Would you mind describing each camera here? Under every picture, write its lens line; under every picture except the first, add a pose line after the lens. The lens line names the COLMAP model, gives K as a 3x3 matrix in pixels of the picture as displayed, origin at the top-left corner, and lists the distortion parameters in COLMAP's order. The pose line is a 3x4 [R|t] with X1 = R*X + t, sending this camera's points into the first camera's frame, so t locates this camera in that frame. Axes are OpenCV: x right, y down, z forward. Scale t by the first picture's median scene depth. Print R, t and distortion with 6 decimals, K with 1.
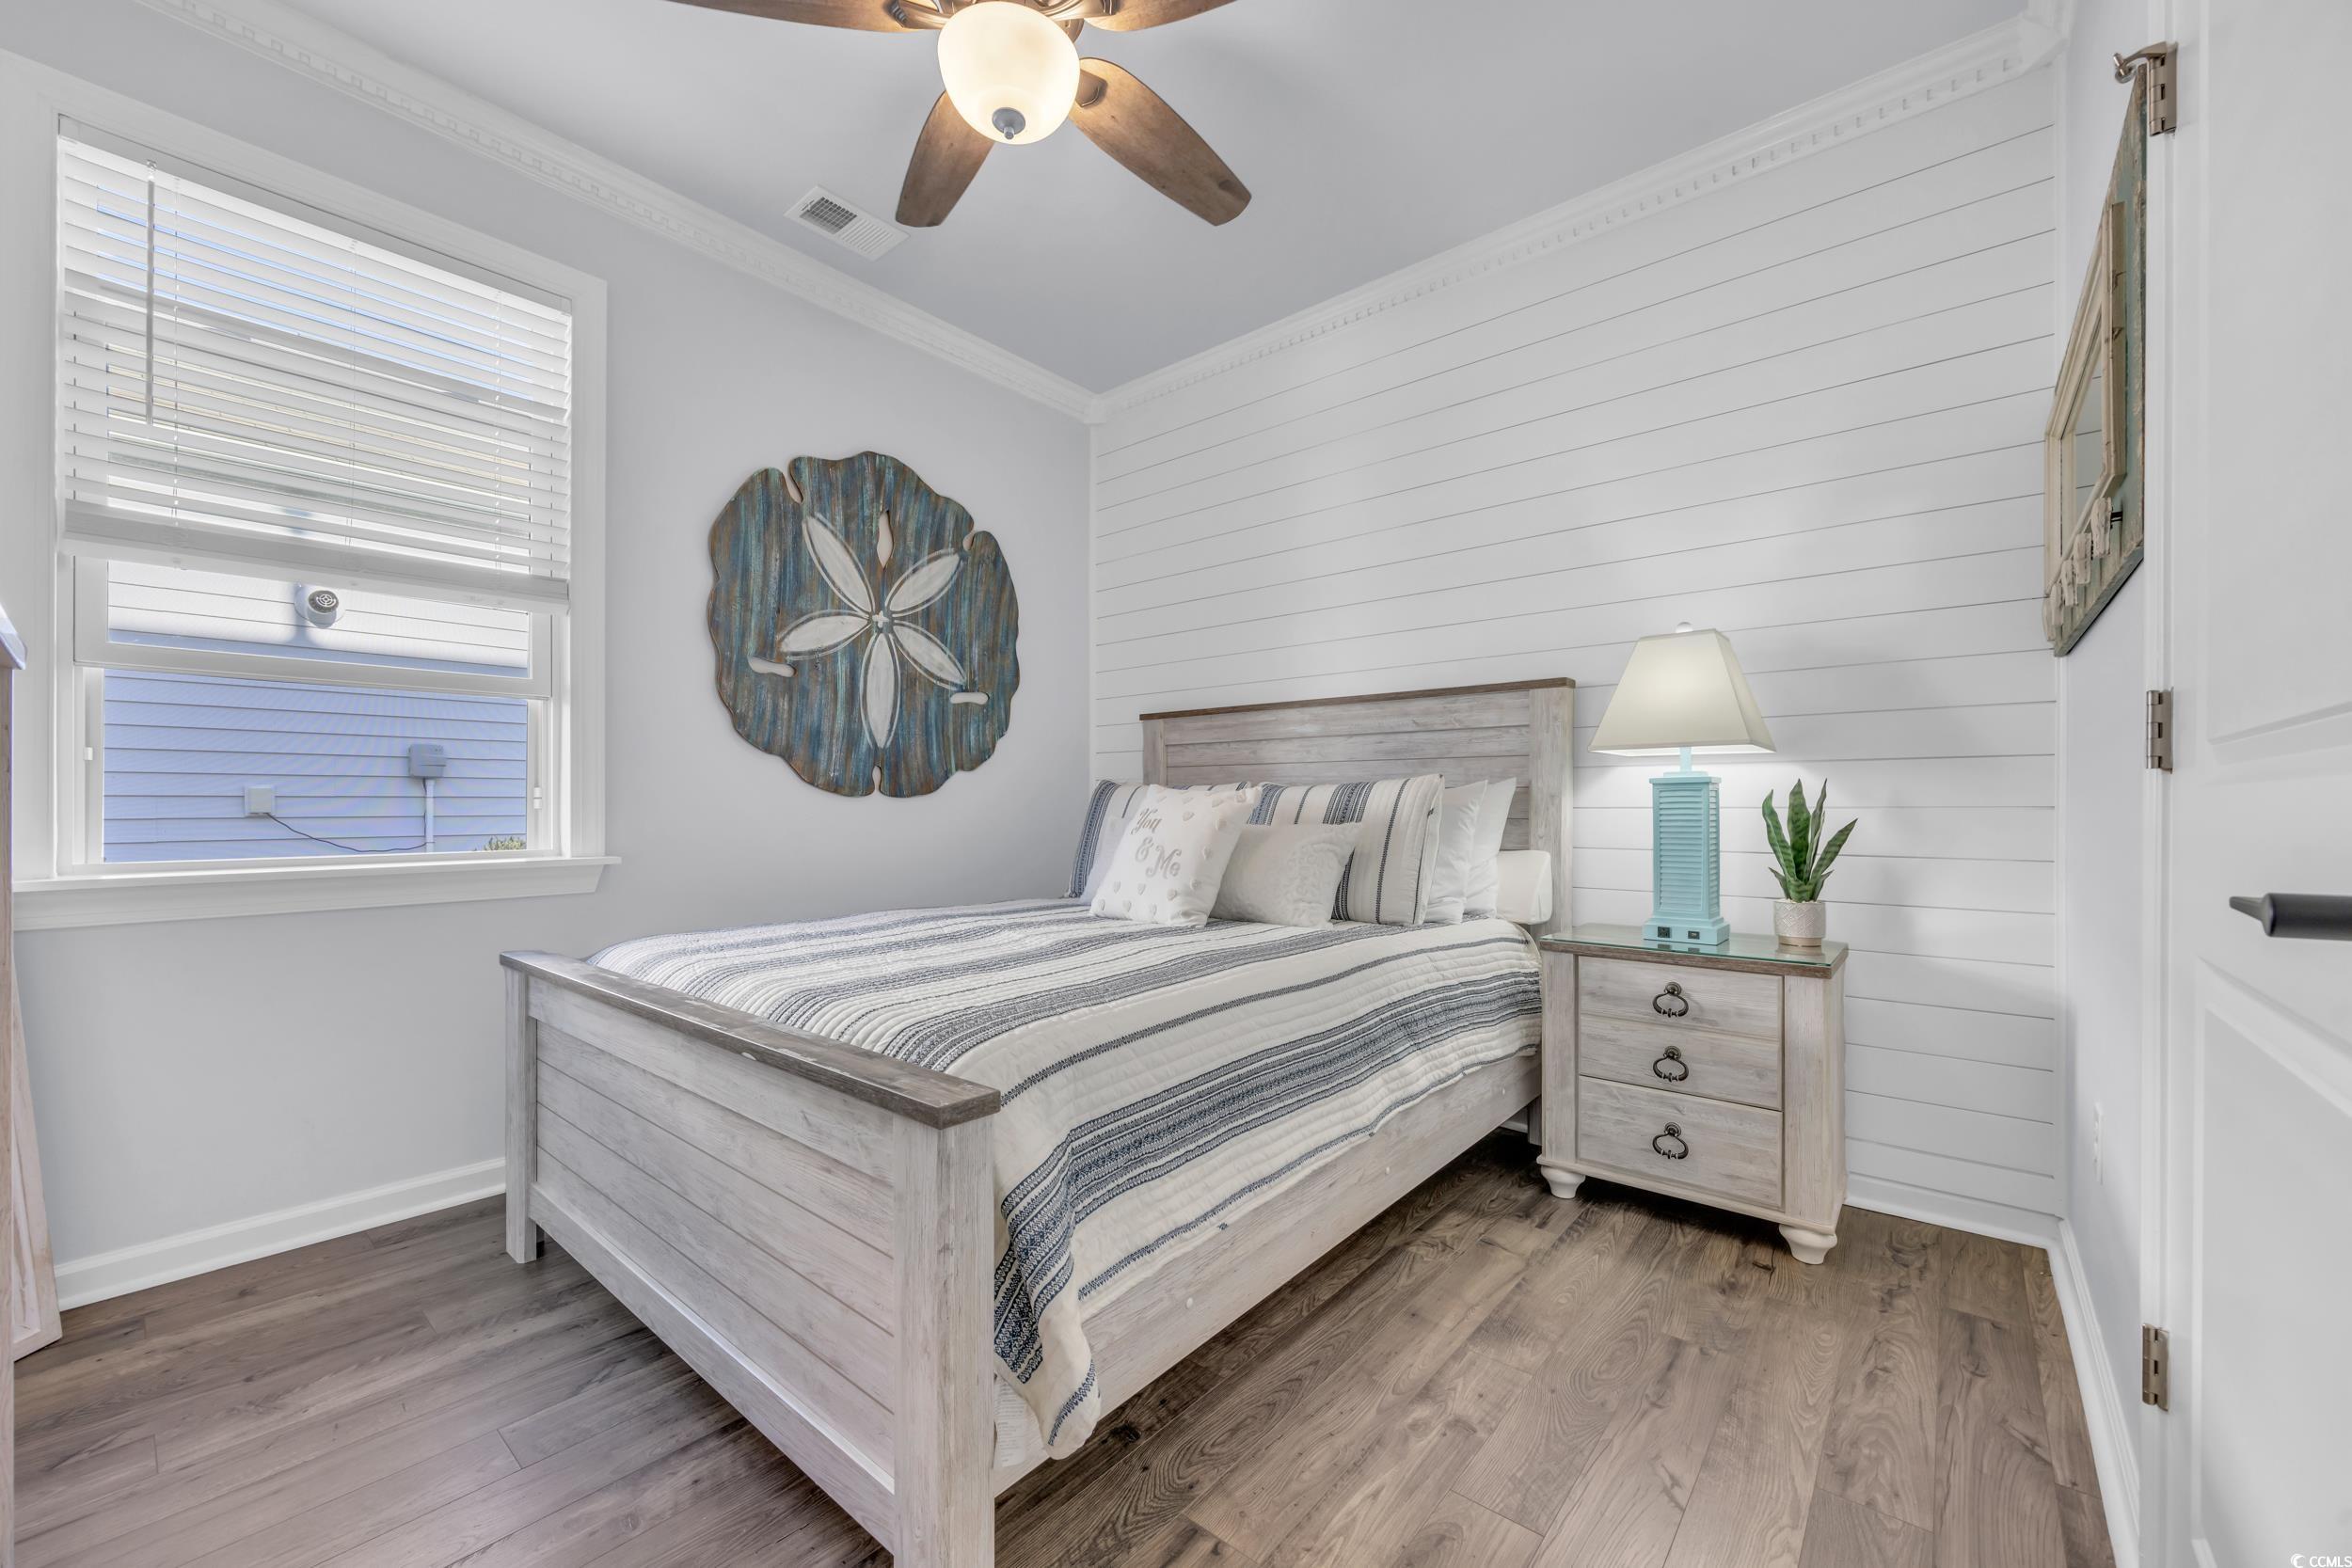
lens RADIAL K [[901.8, 0, 1174.5], [0, 901.8, 793.8], [0, 0, 1]] dist [-0.003804, -0.000202]
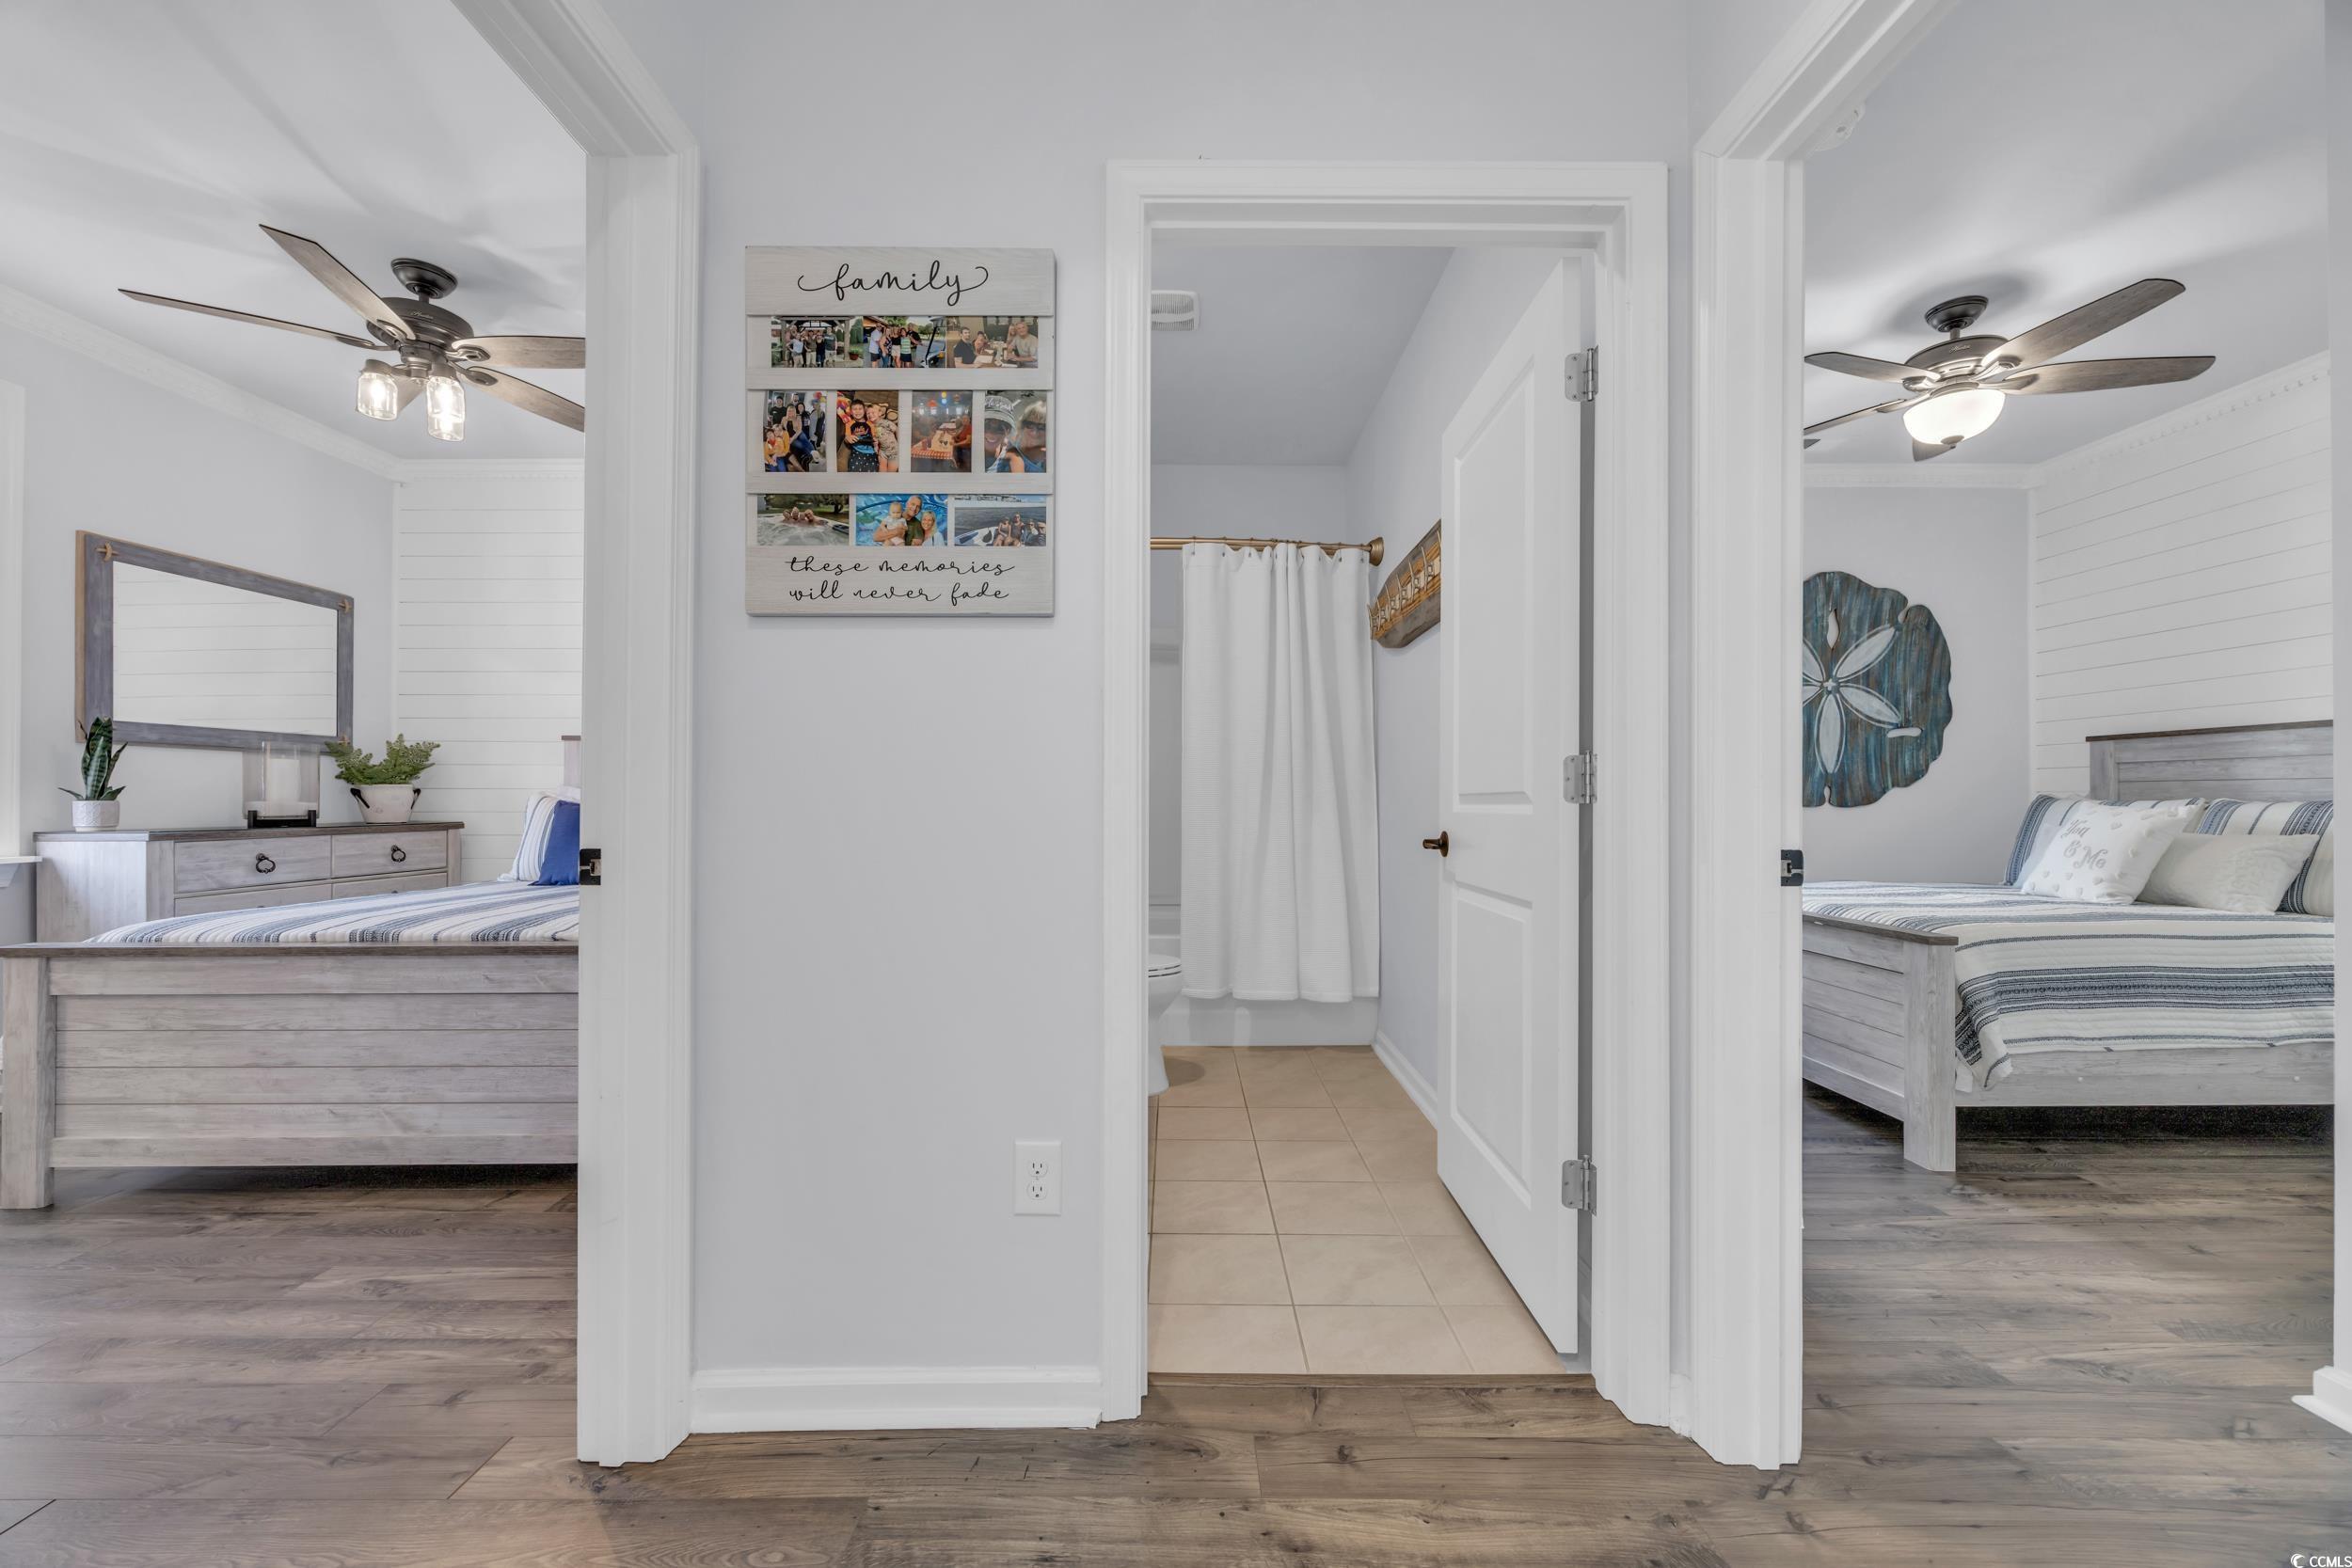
lens RADIAL K [[901.8, 0, 1174.5], [0, 901.8, 793.8], [0, 0, 1]] dist [-0.003804, -0.000202]
pose [[0.644524, -0.001419, -0.764583, 0.101648], [0.006261, 0.999975, 0.003421, -0.028718], [0.764559, -0.006992, 0.644516, -0.737889]]
